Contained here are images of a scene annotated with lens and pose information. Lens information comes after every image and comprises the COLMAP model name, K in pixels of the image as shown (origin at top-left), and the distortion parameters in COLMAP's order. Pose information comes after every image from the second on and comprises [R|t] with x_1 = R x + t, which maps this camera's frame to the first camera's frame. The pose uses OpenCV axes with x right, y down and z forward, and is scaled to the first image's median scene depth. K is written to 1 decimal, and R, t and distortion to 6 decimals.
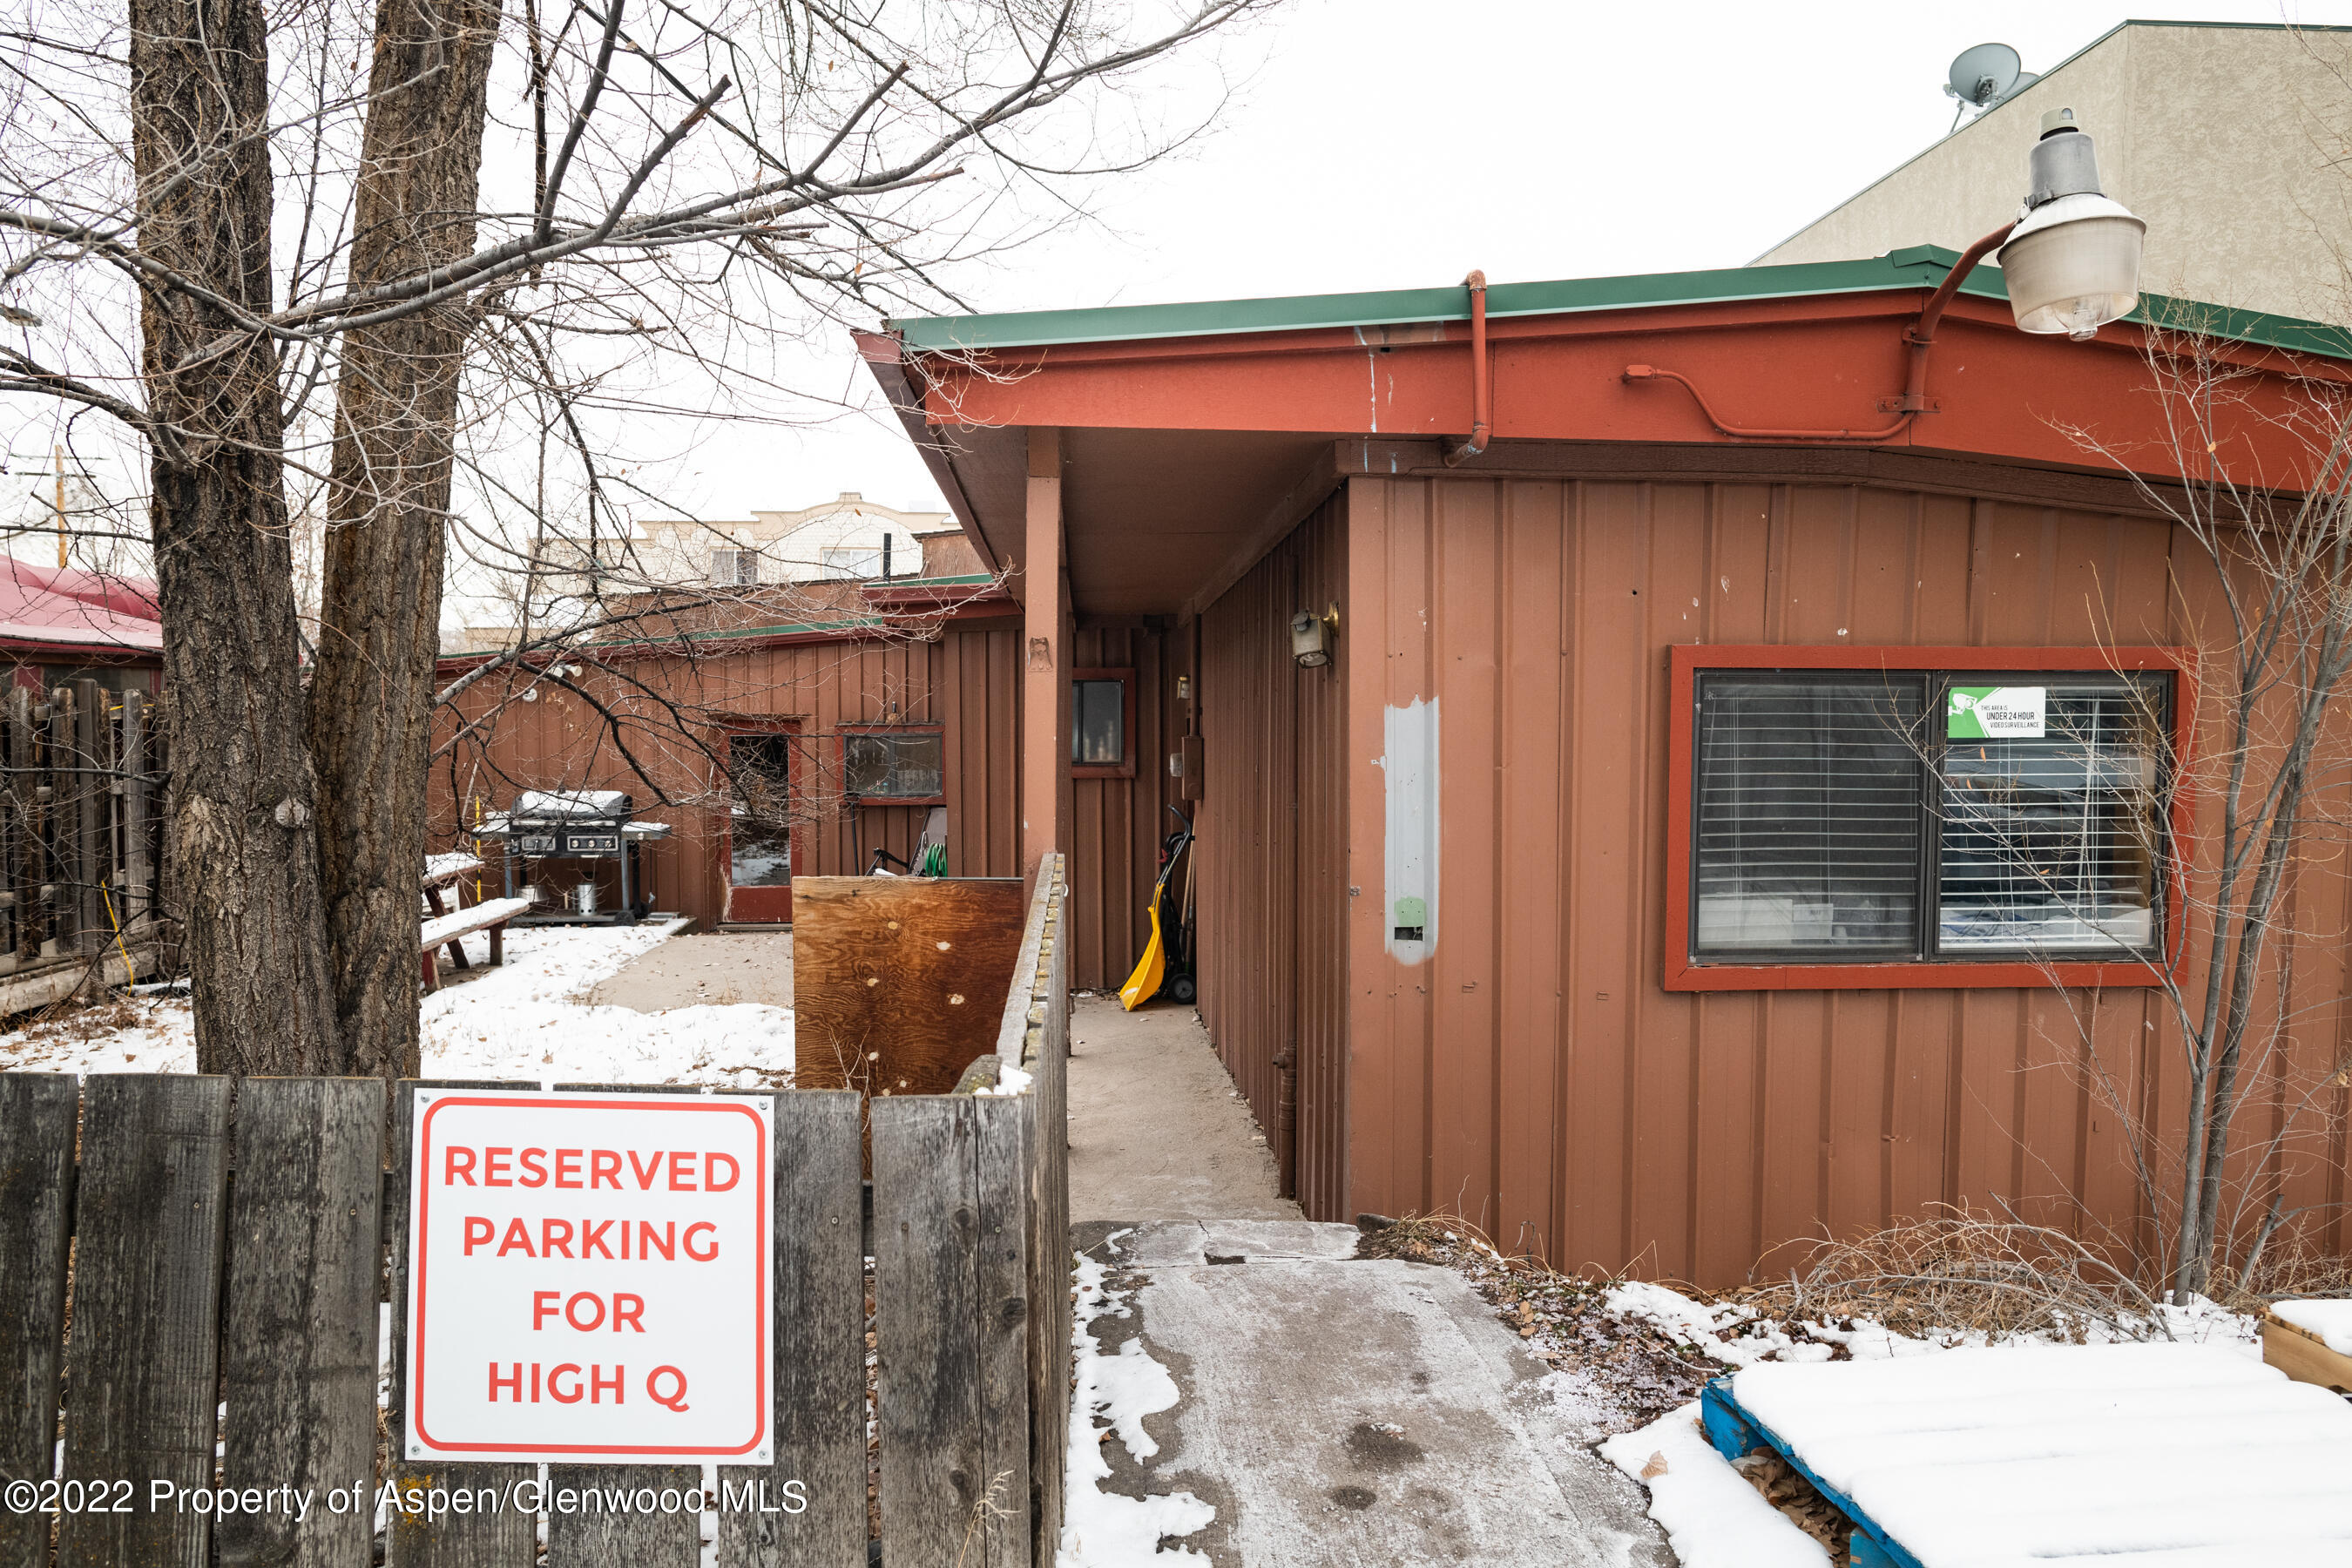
lens RADIAL K [[1618.5, 0, 1175.5], [0, 1618.5, 788.6], [0, 0, 1]] dist [-0.023359, -0.001954]
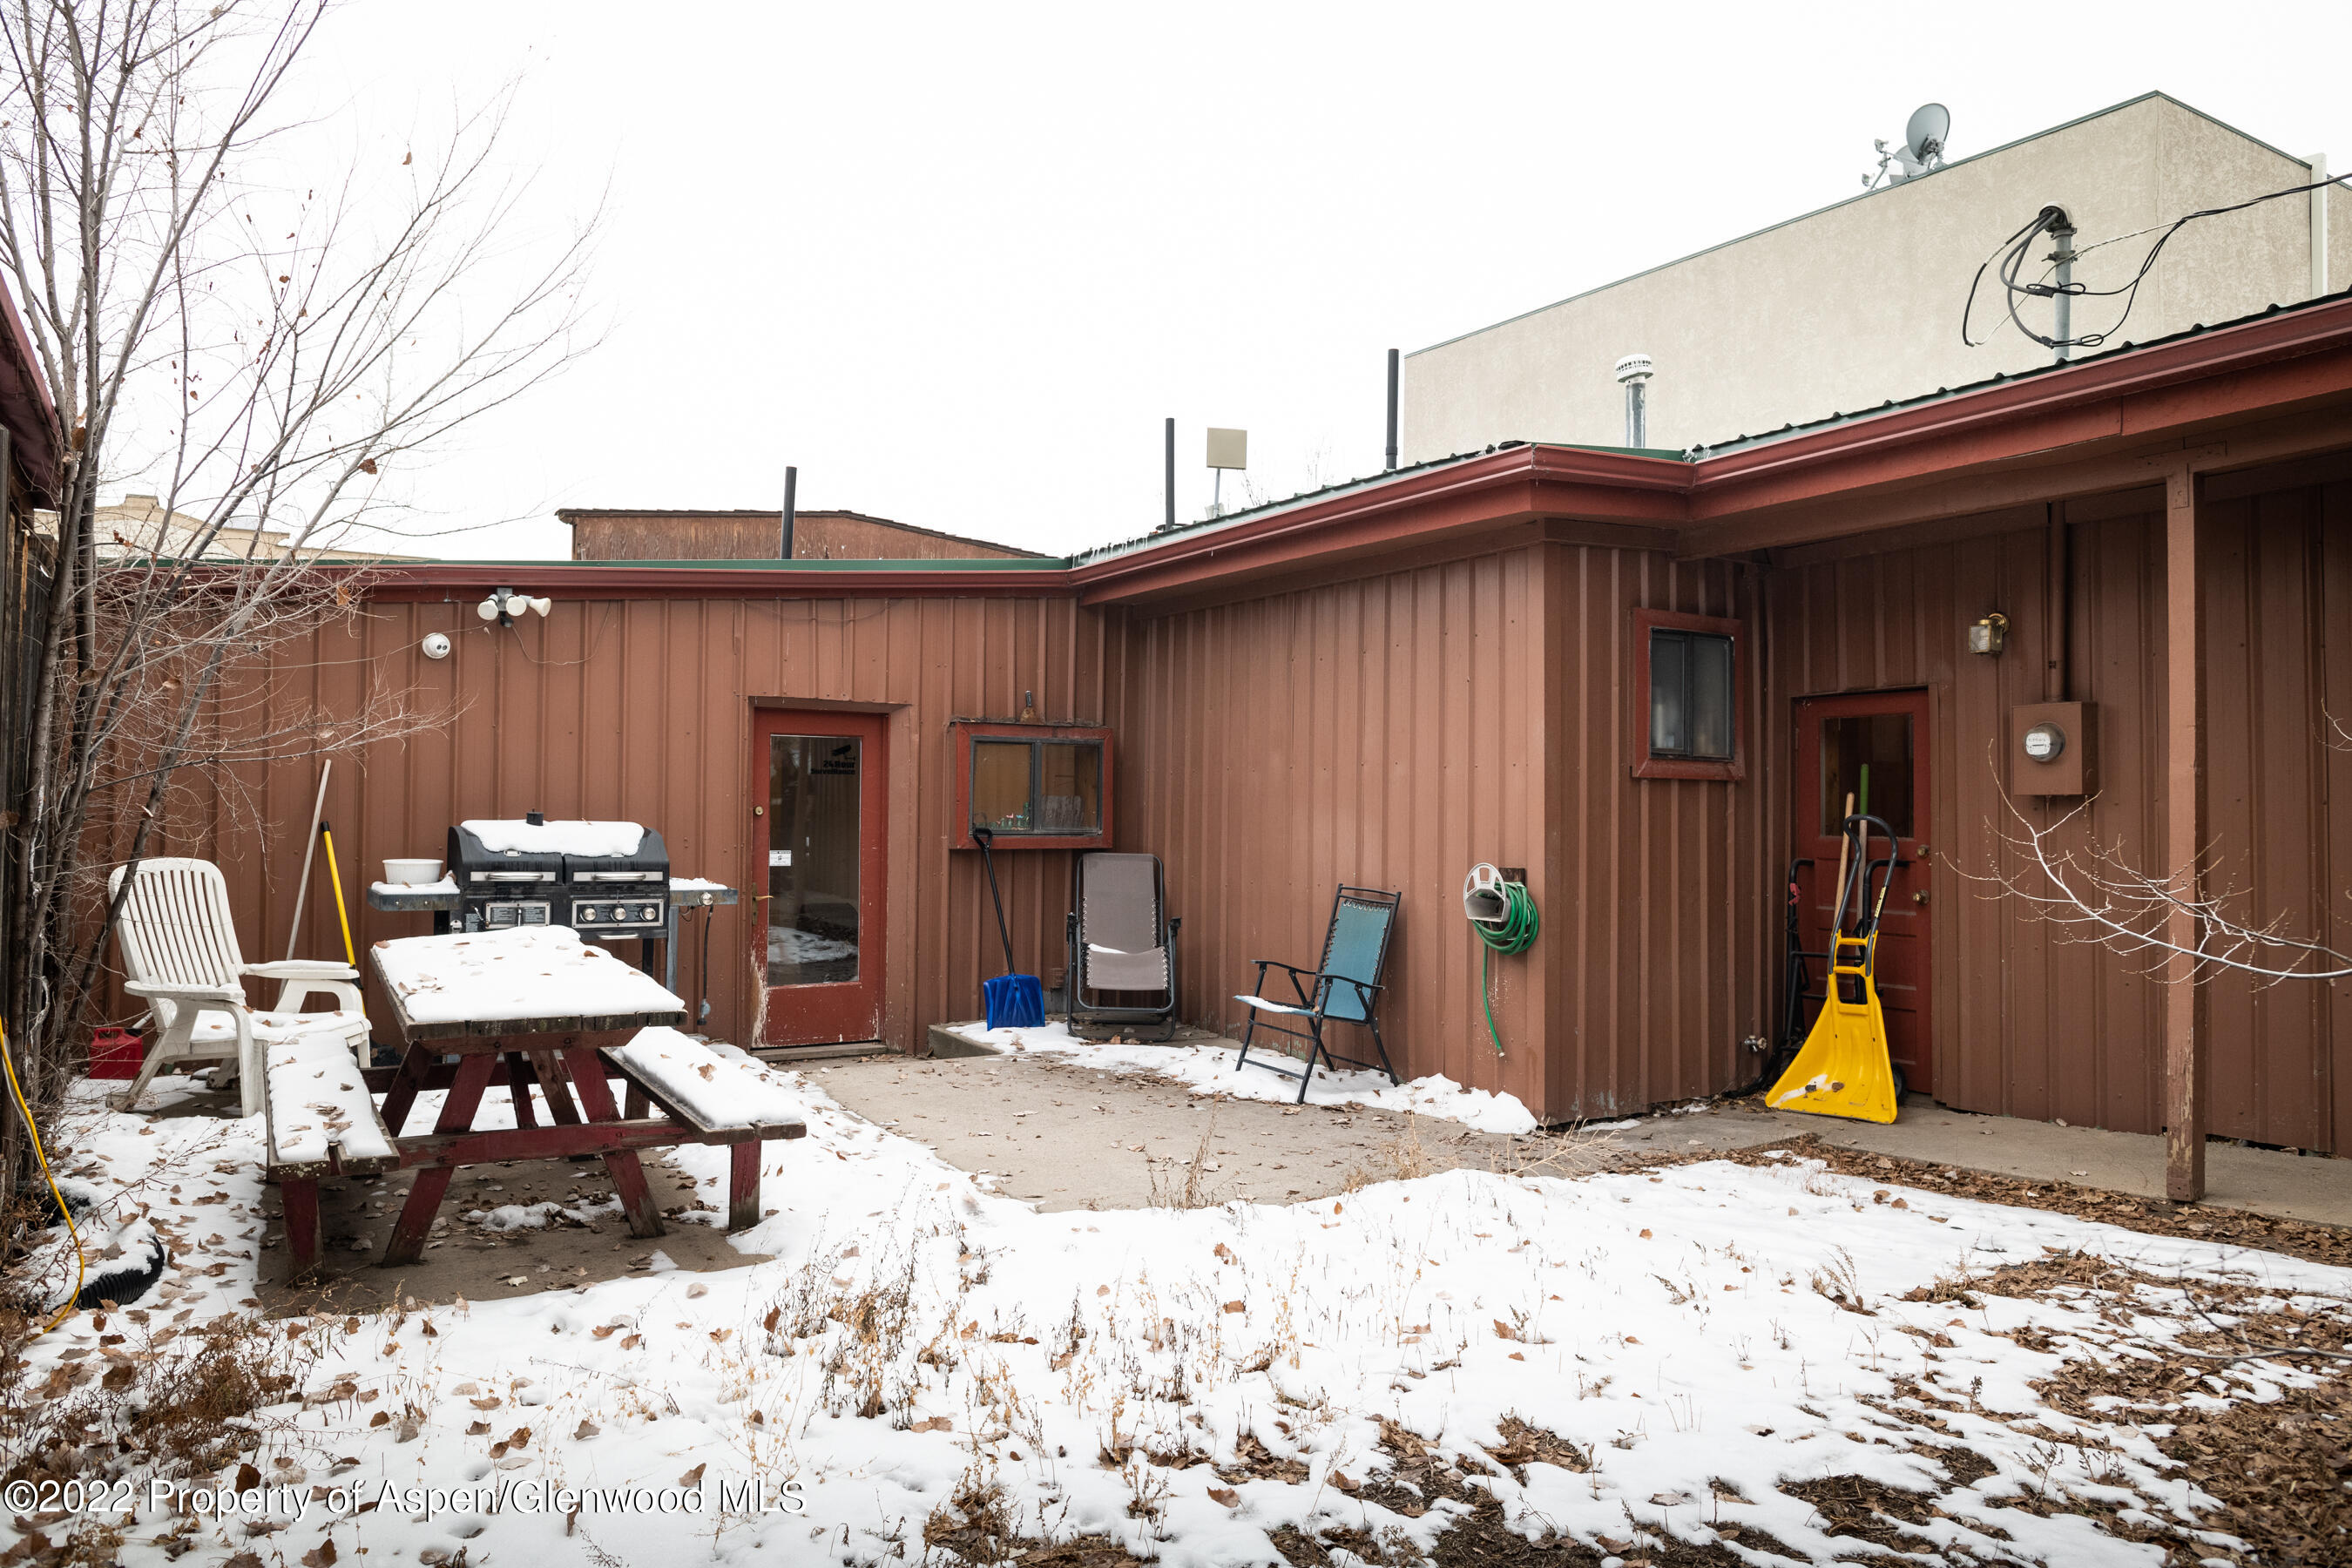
lens RADIAL K [[1618.5, 0, 1174.4], [0, 1618.5, 788.3], [0, 0, 1]] dist [-0.023359, -0.001954]
pose [[0.872141, 0.014989, 0.489026, -0.443947], [0.017231, 0.997970, -0.061318, 0.026939], [-0.488952, 0.061904, 0.870111, 0.404952]]
